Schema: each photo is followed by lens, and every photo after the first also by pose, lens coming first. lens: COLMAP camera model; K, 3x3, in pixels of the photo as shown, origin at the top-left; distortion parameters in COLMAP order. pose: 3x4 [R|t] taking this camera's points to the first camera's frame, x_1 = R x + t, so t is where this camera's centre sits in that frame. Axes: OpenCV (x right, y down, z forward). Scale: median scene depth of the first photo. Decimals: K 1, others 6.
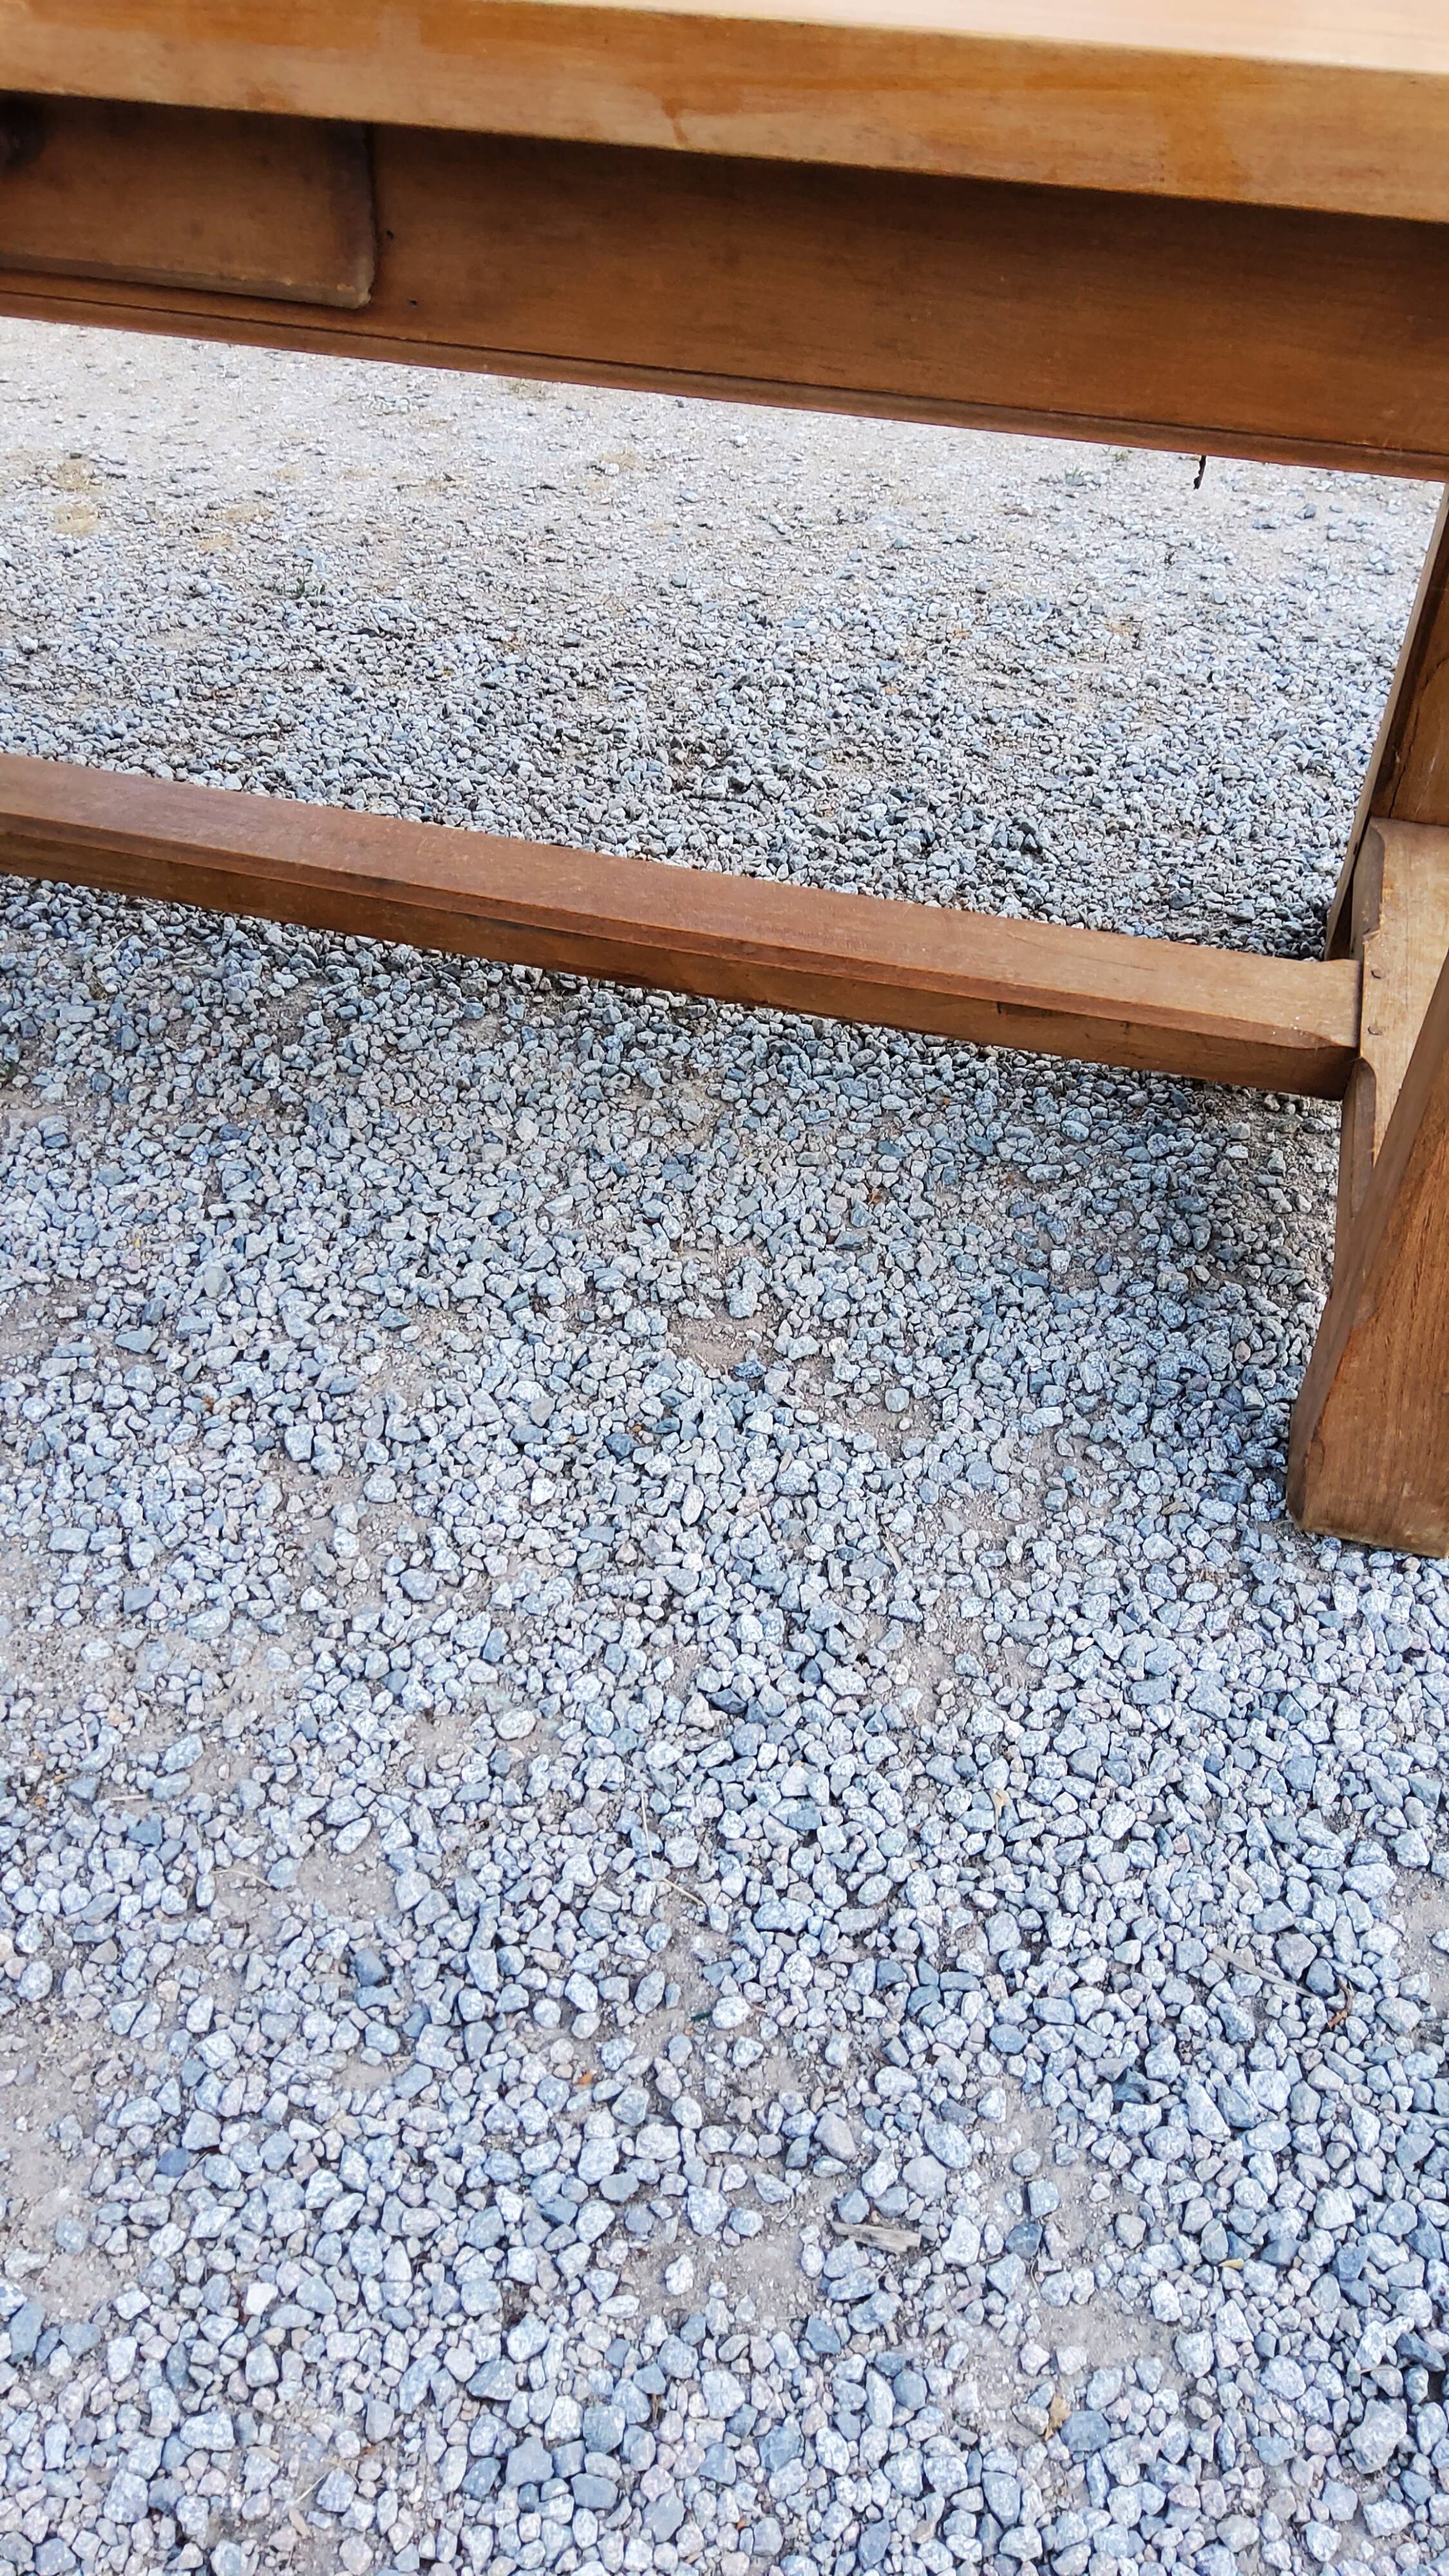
lens RADIAL K [[1932.2, 0, 738.7], [0, 1932.2, 1276.5], [0, 0, 1]] dist [0.157351, -0.365369]
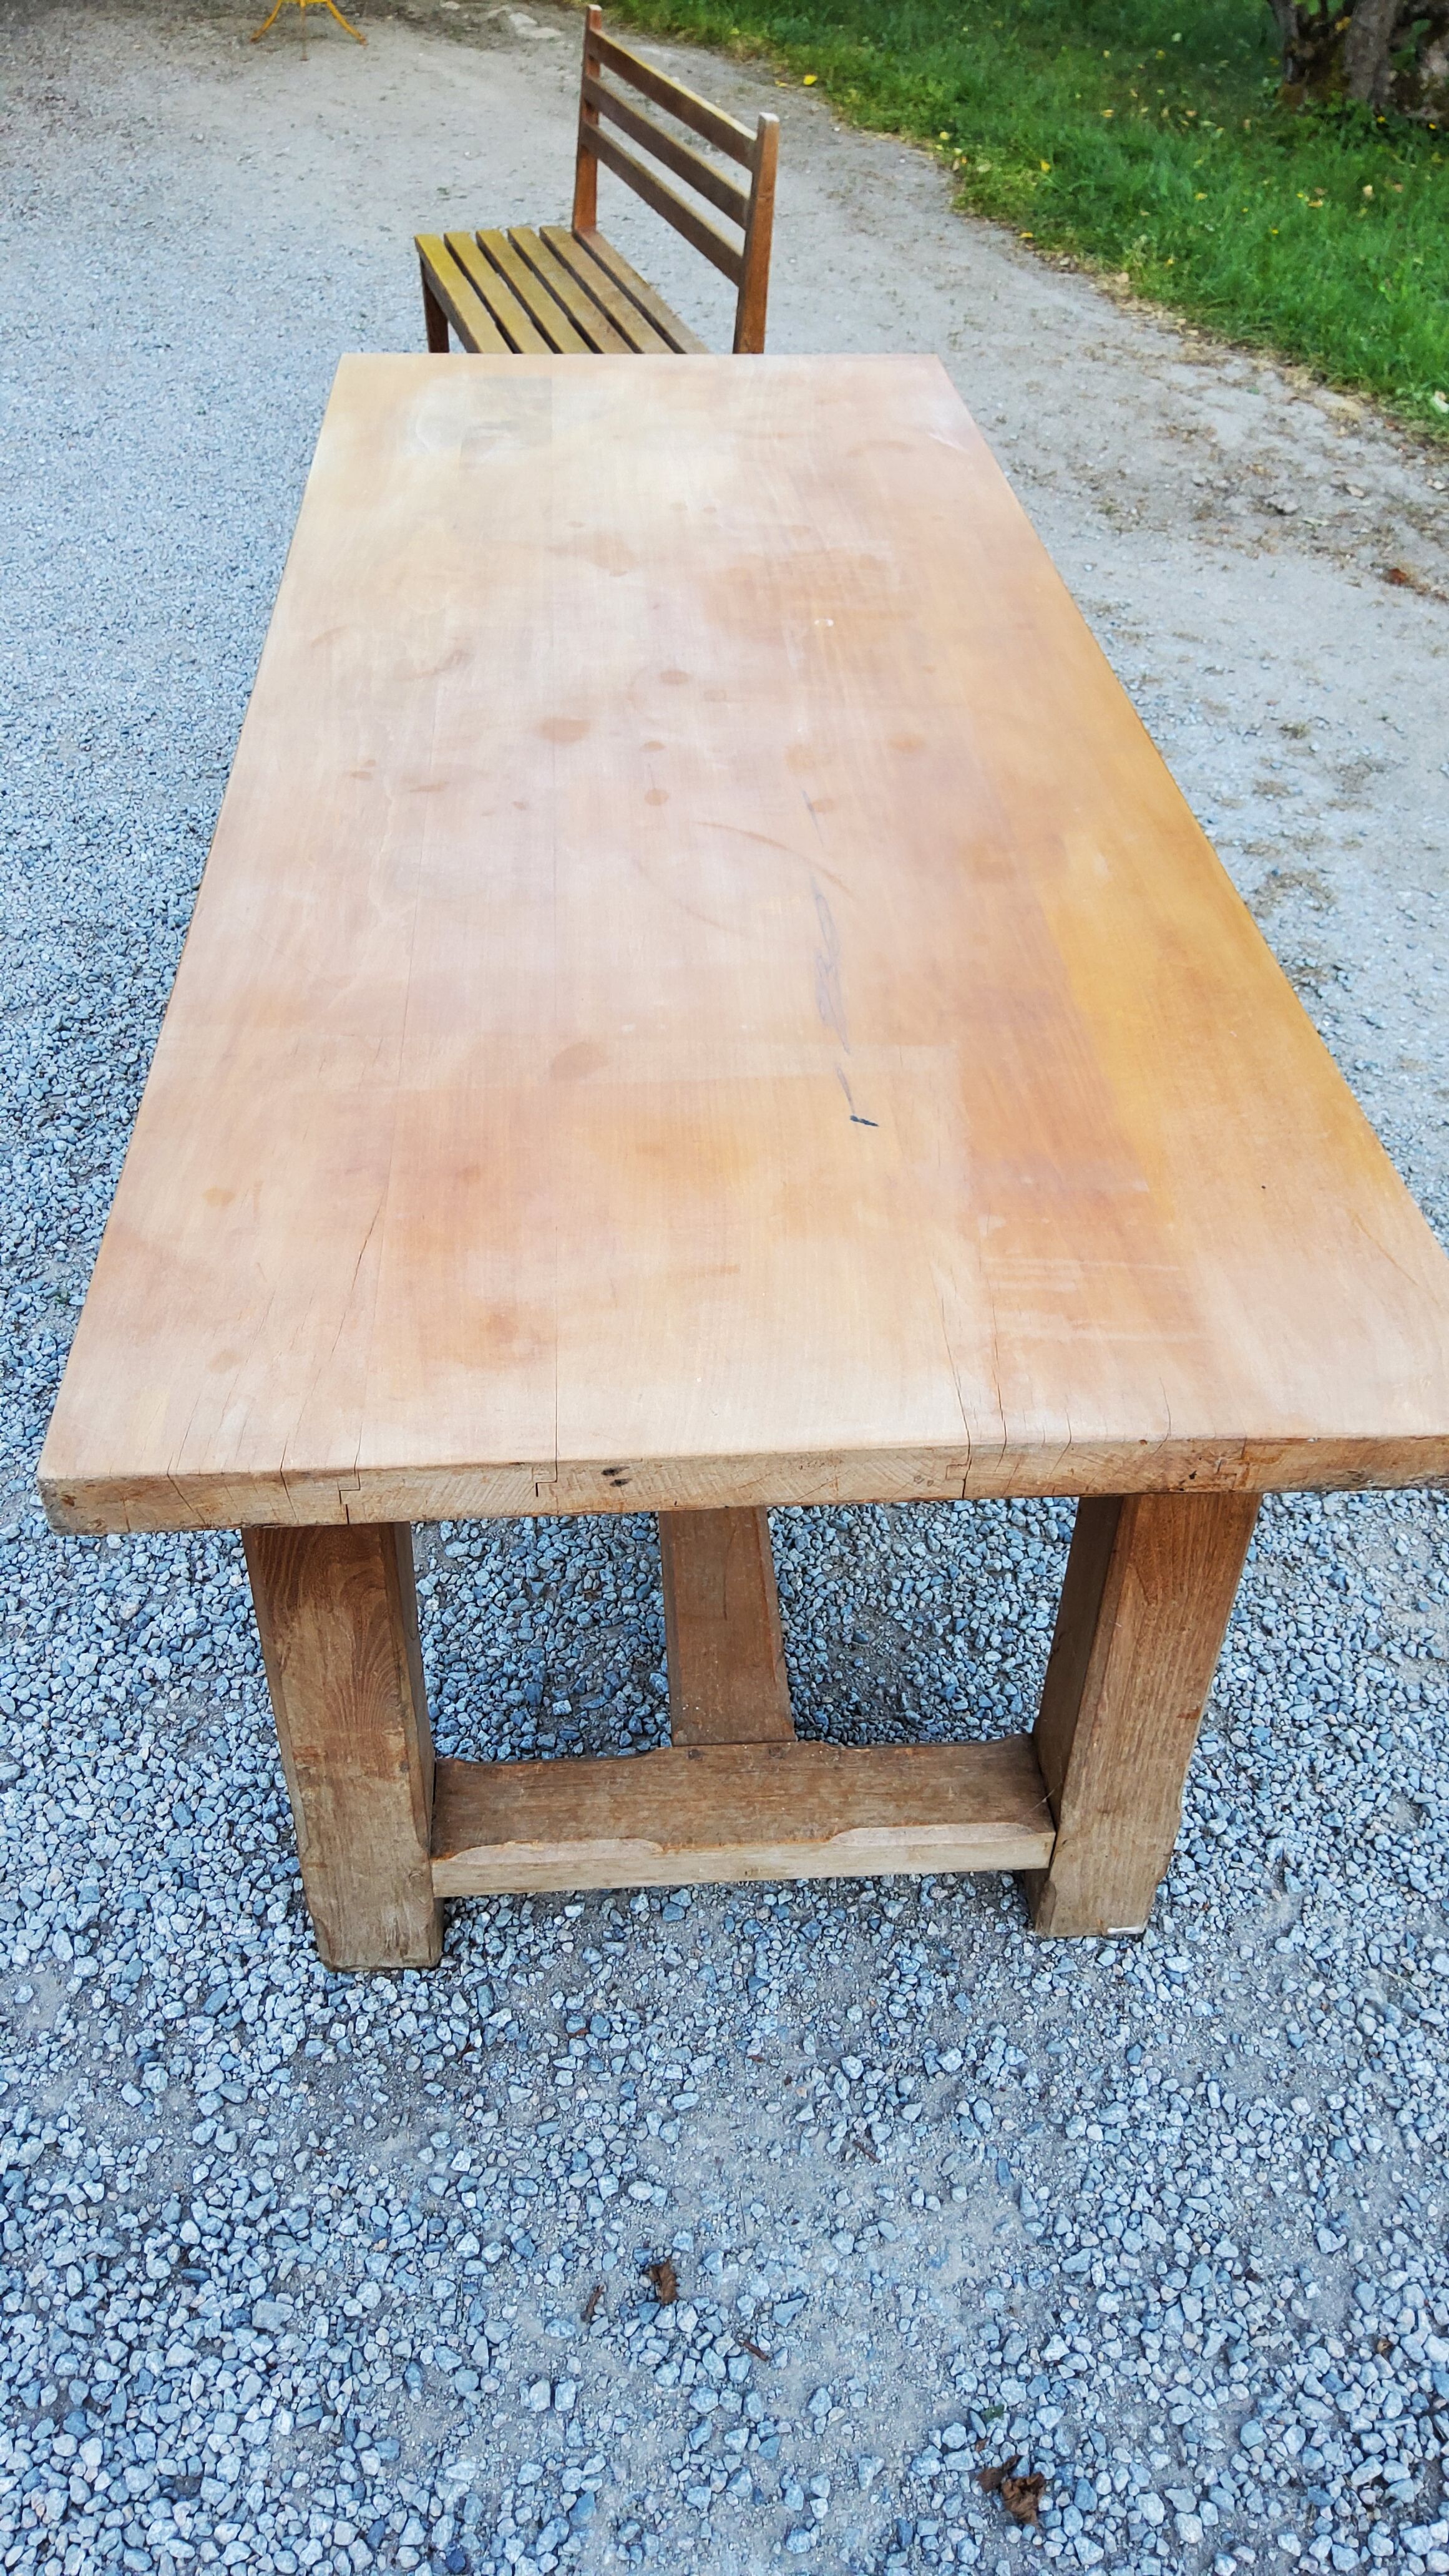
lens RADIAL K [[1957.7, 0, 724.5], [0, 1957.7, 1288.0], [0, 0, 1]] dist [0.061528, -0.099263]
pose [[0.316235, 0.596545, -0.737651, 1.133651], [-0.669261, 0.691372, 0.272203, -0.724660], [0.672373, 0.407601, 0.617881, 0.114771]]
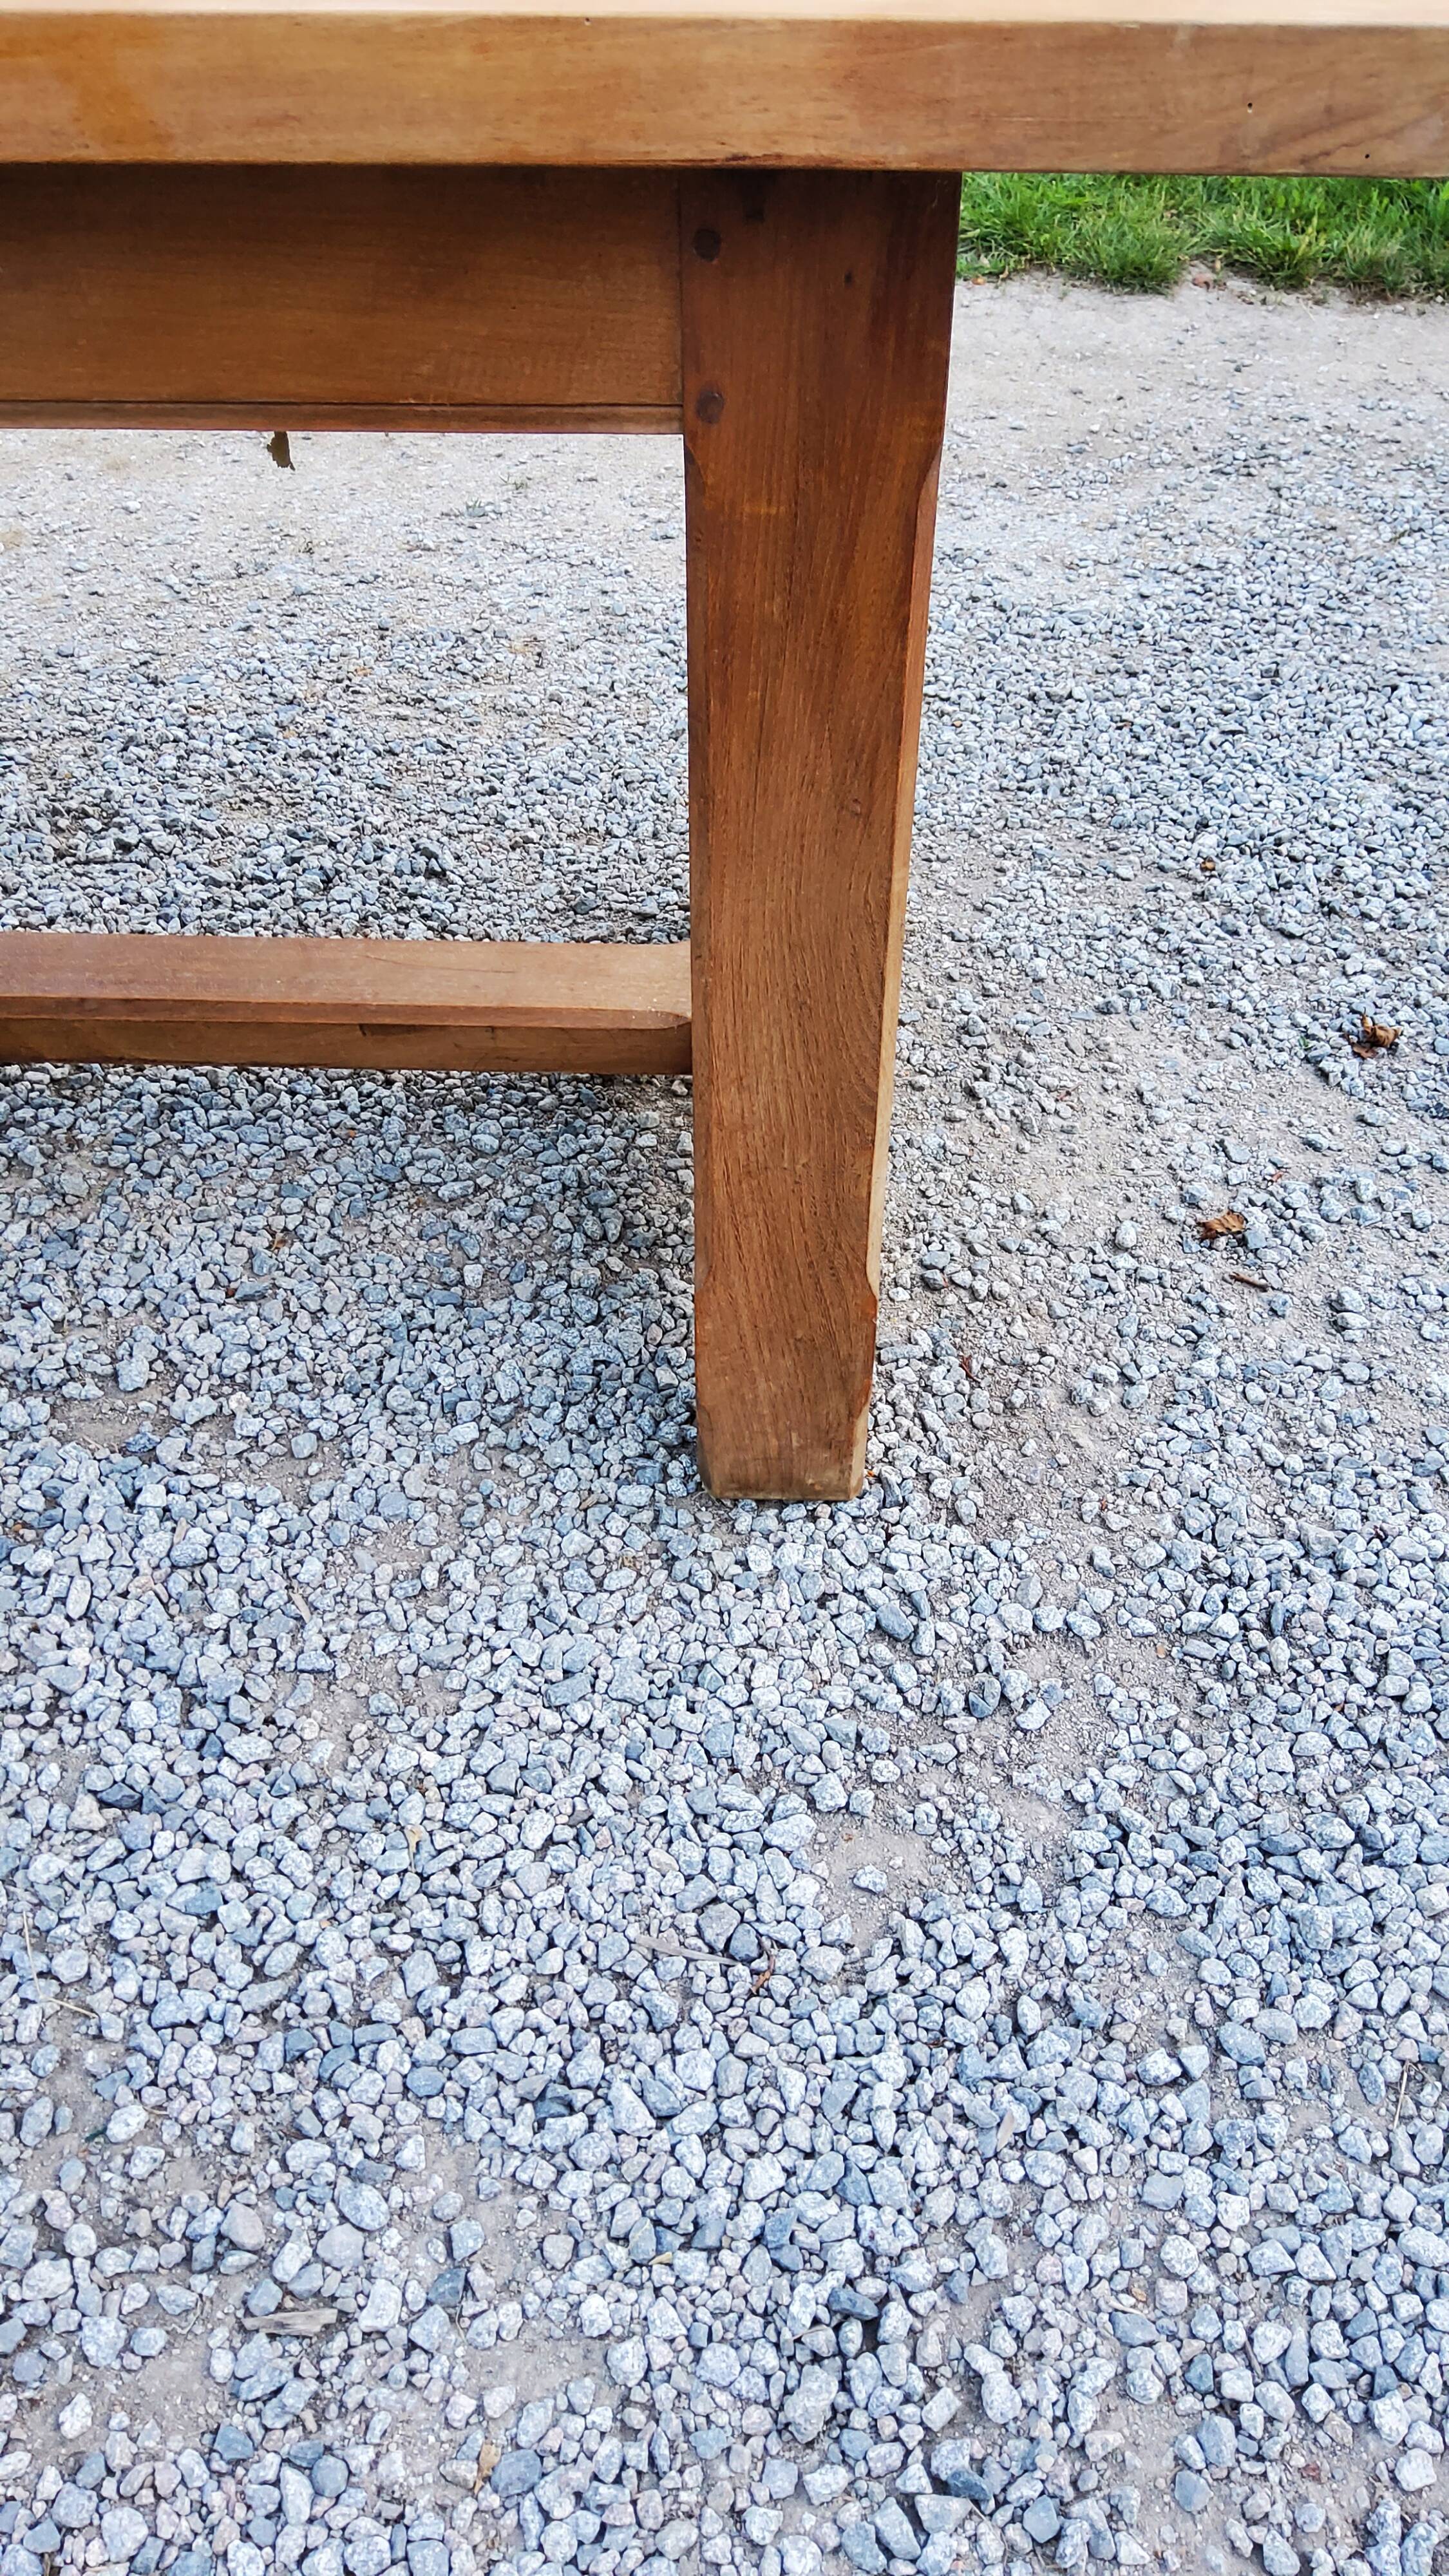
lens RADIAL K [[1932.2, 0, 738.7], [0, 1932.2, 1276.5], [0, 0, 1]] dist [0.157351, -0.365369]
pose [[0.972793, -0.165557, 0.162064, 0.149987], [0.169911, 0.985370, -0.013282, 0.031015], [-0.157494, 0.040457, 0.986691, 0.012158]]
